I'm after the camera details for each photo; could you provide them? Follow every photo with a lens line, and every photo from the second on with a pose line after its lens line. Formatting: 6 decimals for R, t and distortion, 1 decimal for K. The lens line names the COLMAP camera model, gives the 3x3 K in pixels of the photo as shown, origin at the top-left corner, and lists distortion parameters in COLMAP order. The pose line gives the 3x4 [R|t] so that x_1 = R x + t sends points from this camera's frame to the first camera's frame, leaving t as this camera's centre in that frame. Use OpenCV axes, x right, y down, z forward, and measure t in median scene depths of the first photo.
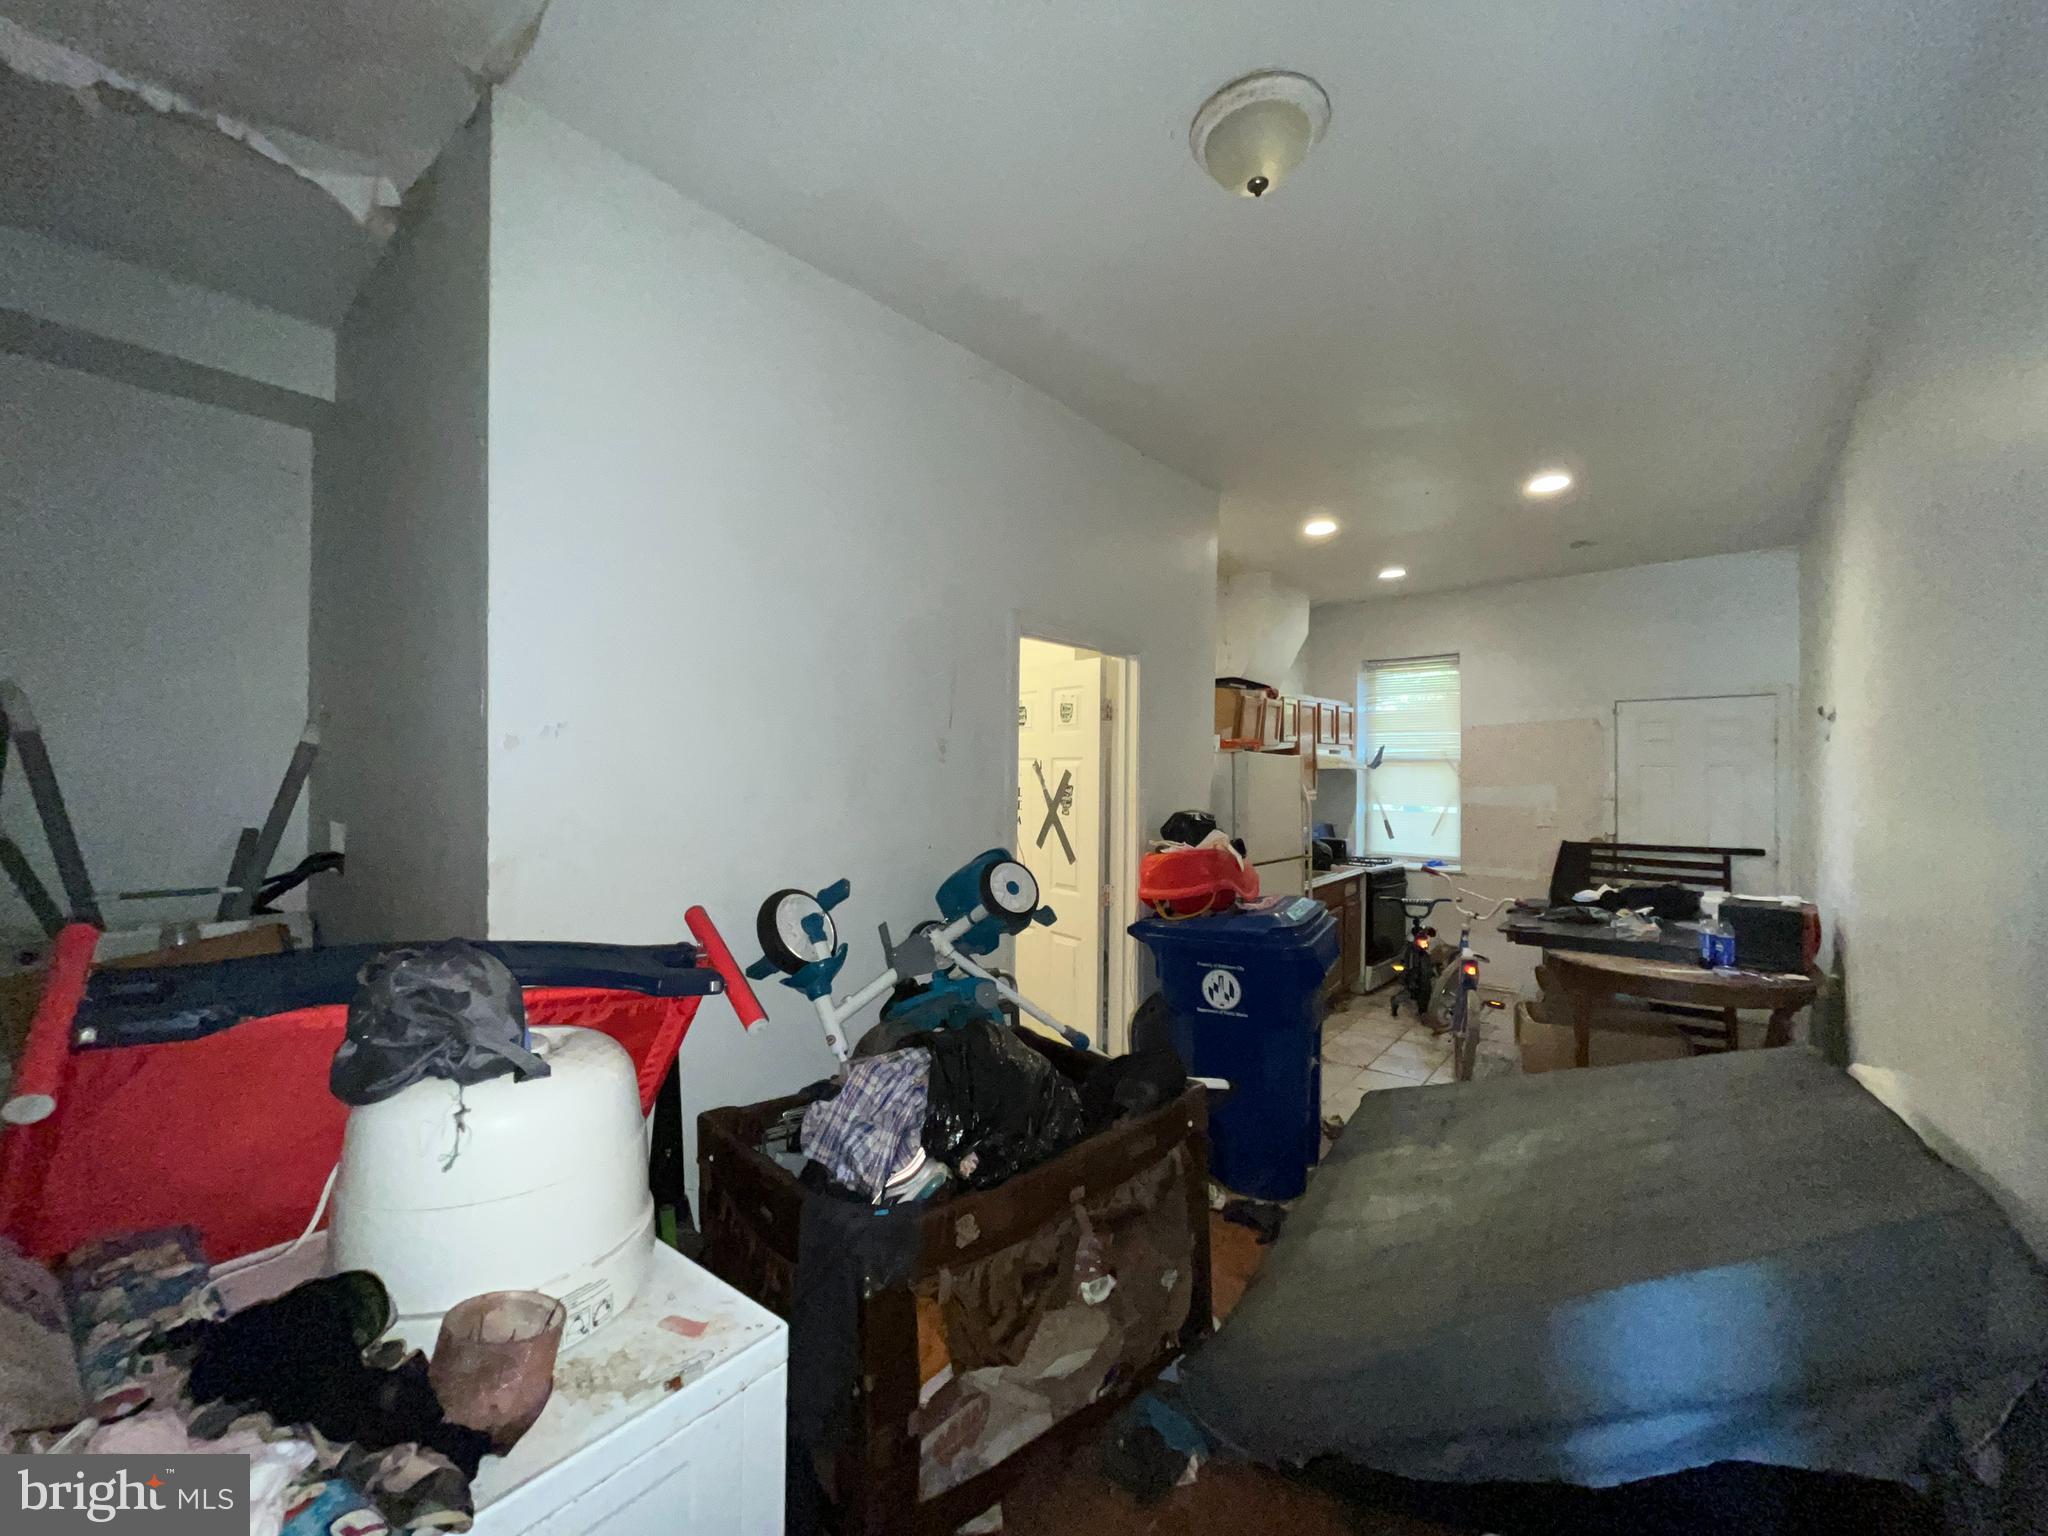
lens RADIAL K [[820.0, 0, 1030.3], [0, 820.0, 762.7], [0, 0, 1]] dist [-0.002534, -0.000160]
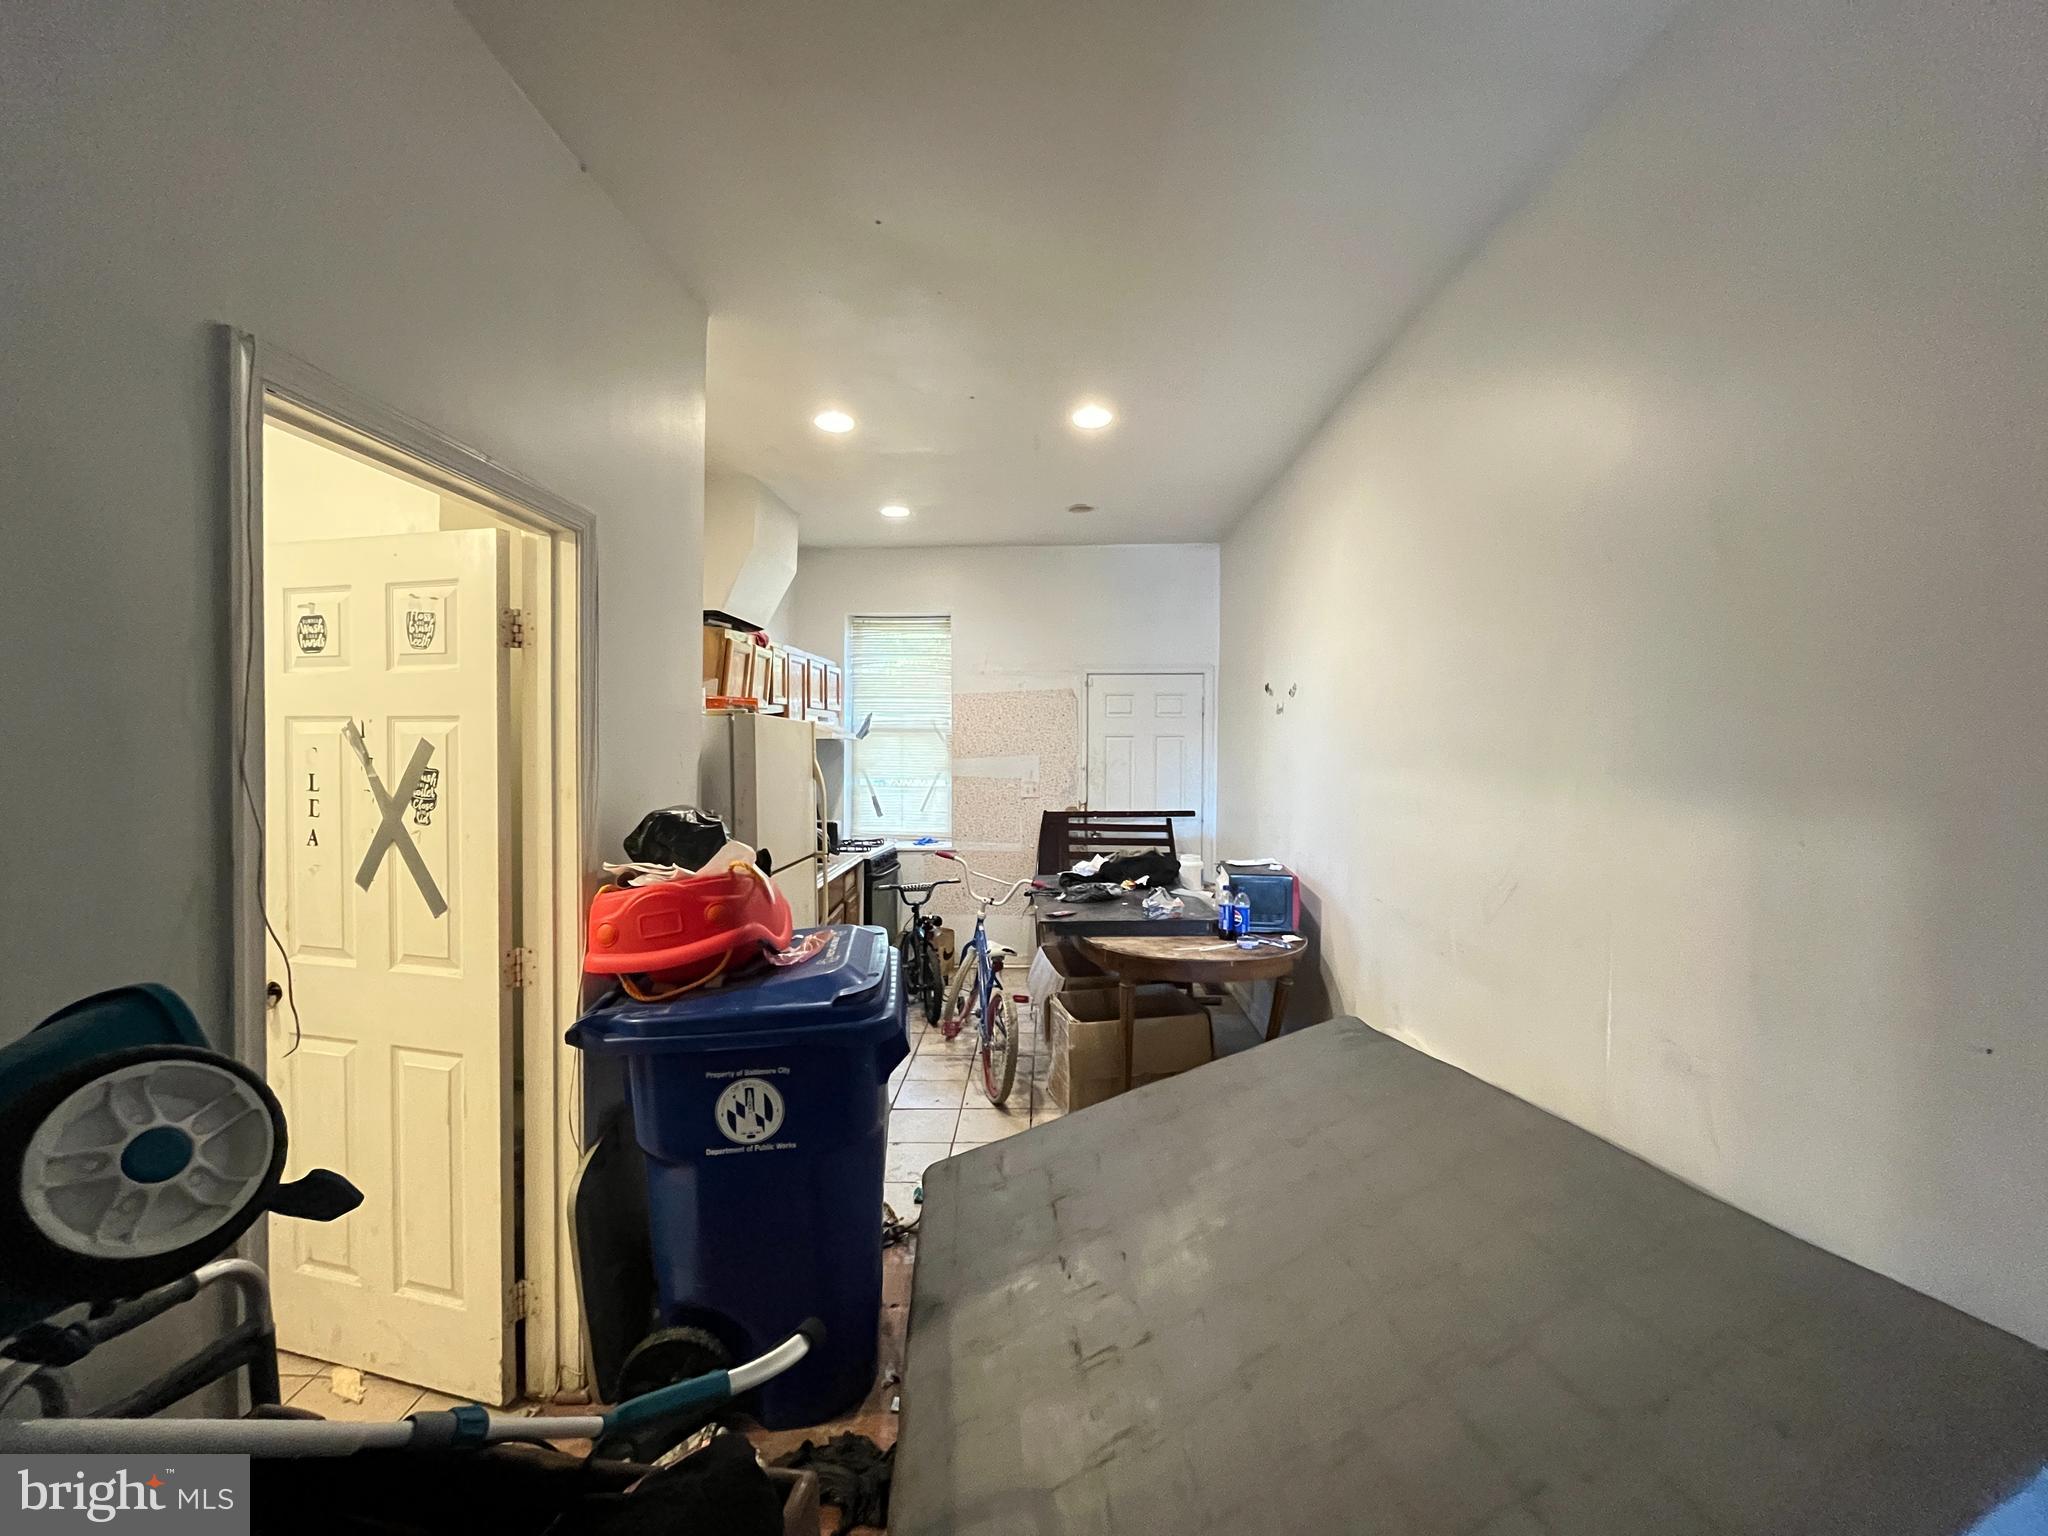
lens RADIAL K [[820.0, 0, 1030.3], [0, 820.0, 762.7], [0, 0, 1]] dist [-0.002534, -0.000160]
pose [[0.785655, -0.016463, 0.618445, 0.019975], [-0.005714, 0.999410, 0.033864, 0.002773], [-0.618638, -0.030139, 0.785098, 0.275265]]
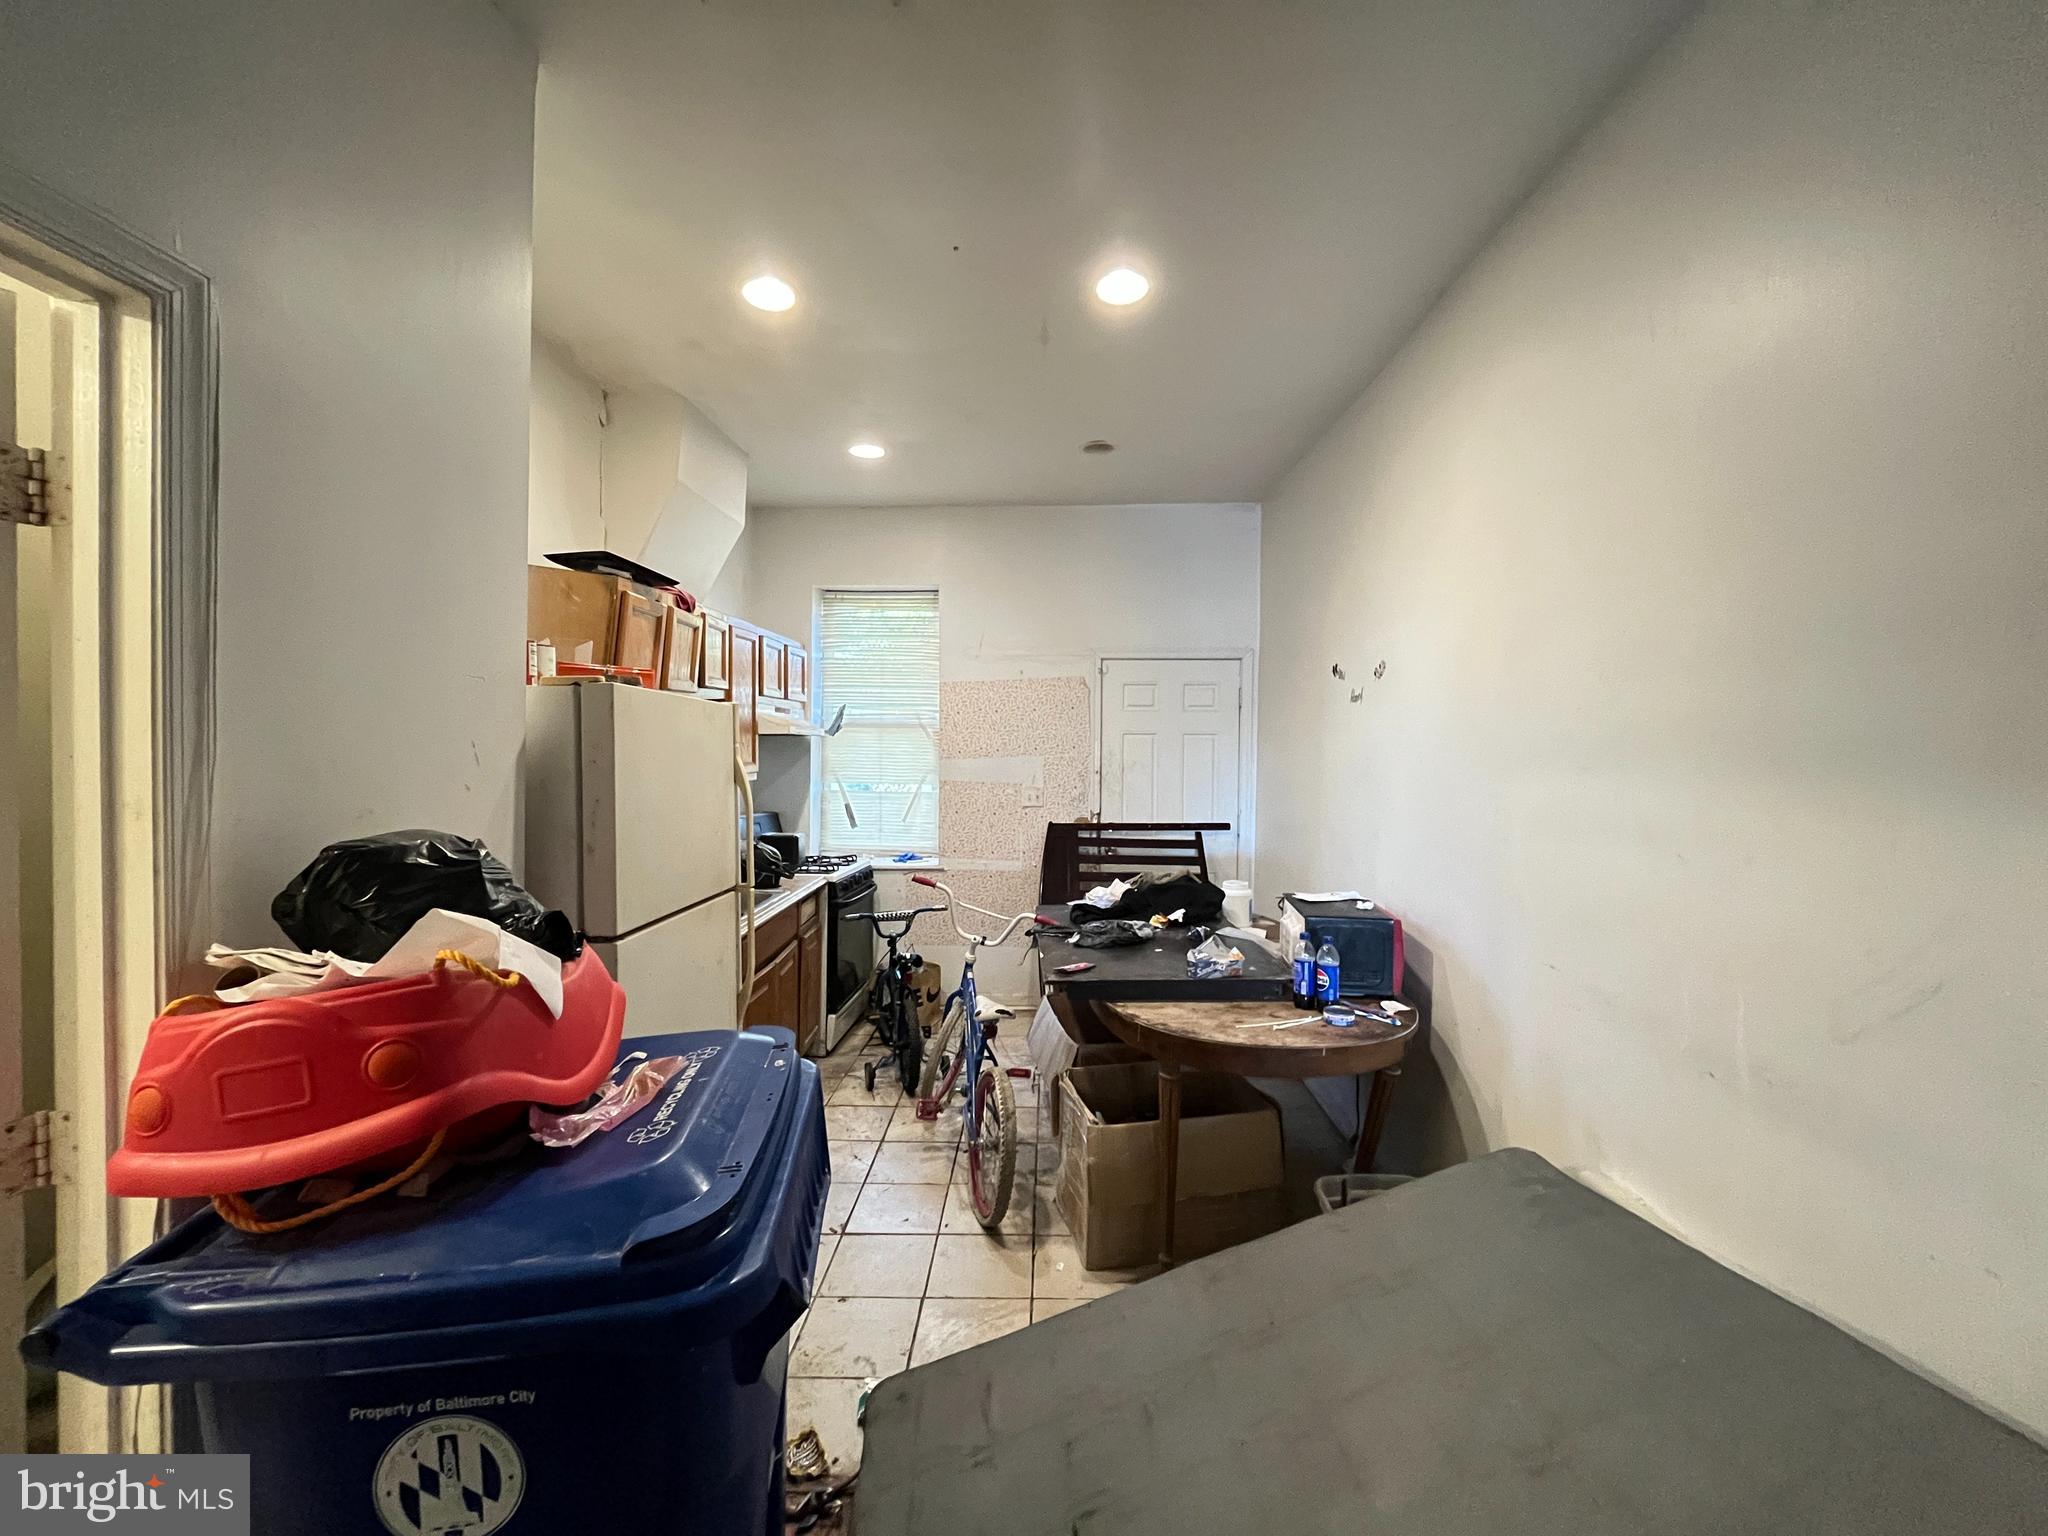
lens RADIAL K [[820.0, 0, 1030.3], [0, 820.0, 762.7], [0, 0, 1]] dist [-0.002534, -0.000160]
pose [[0.786182, -0.009322, 0.617924, 0.144043], [-0.010452, 0.999543, 0.028378, 0.012870], [-0.617906, -0.028769, 0.785725, 0.436827]]
